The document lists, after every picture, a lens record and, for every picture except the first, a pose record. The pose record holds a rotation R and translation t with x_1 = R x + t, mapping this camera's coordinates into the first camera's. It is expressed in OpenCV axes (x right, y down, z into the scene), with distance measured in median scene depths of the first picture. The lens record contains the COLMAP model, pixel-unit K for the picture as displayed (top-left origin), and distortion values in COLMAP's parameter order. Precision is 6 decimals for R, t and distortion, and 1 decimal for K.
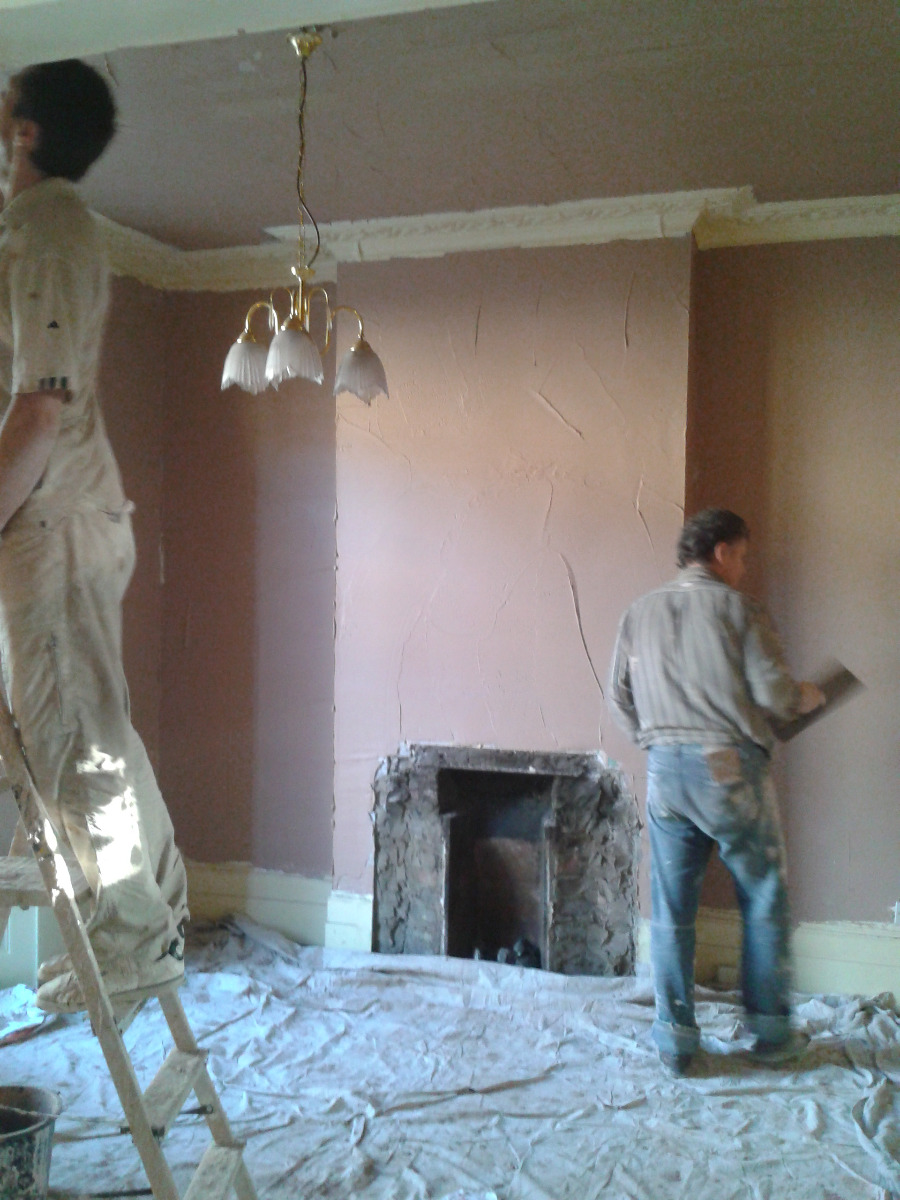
lens RADIAL K [[1141.8, 0, 450.0], [0, 1141.8, 600.0], [0, 0, 1]] dist [0.176226, -0.433538]
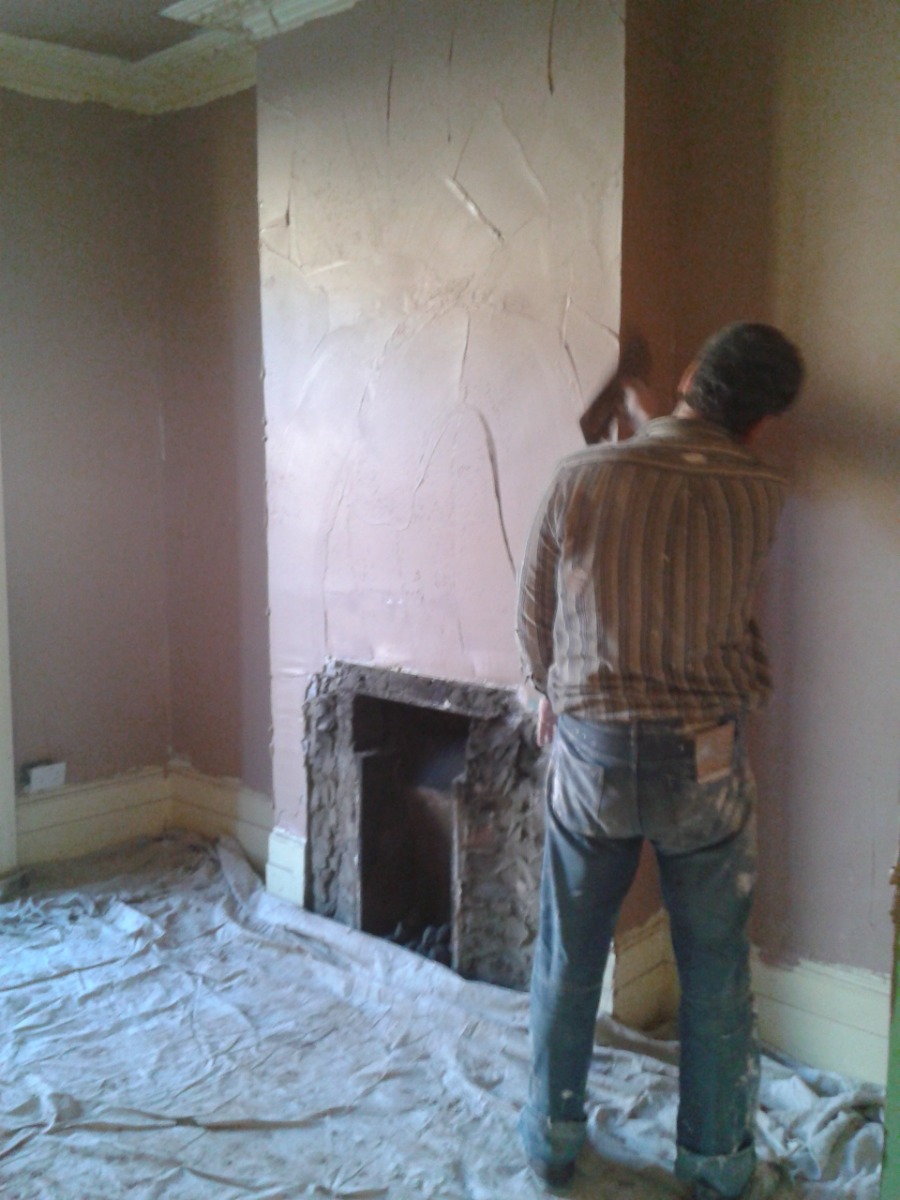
lens RADIAL K [[1141.8, 0, 450.0], [0, 1141.8, 600.0], [0, 0, 1]] dist [0.176226, -0.433538]
pose [[0.917998, 0.038561, -0.394706, 0.370360], [-0.000761, 0.995431, 0.095480, 0.008530], [0.396585, -0.087350, 0.913833, 0.327598]]
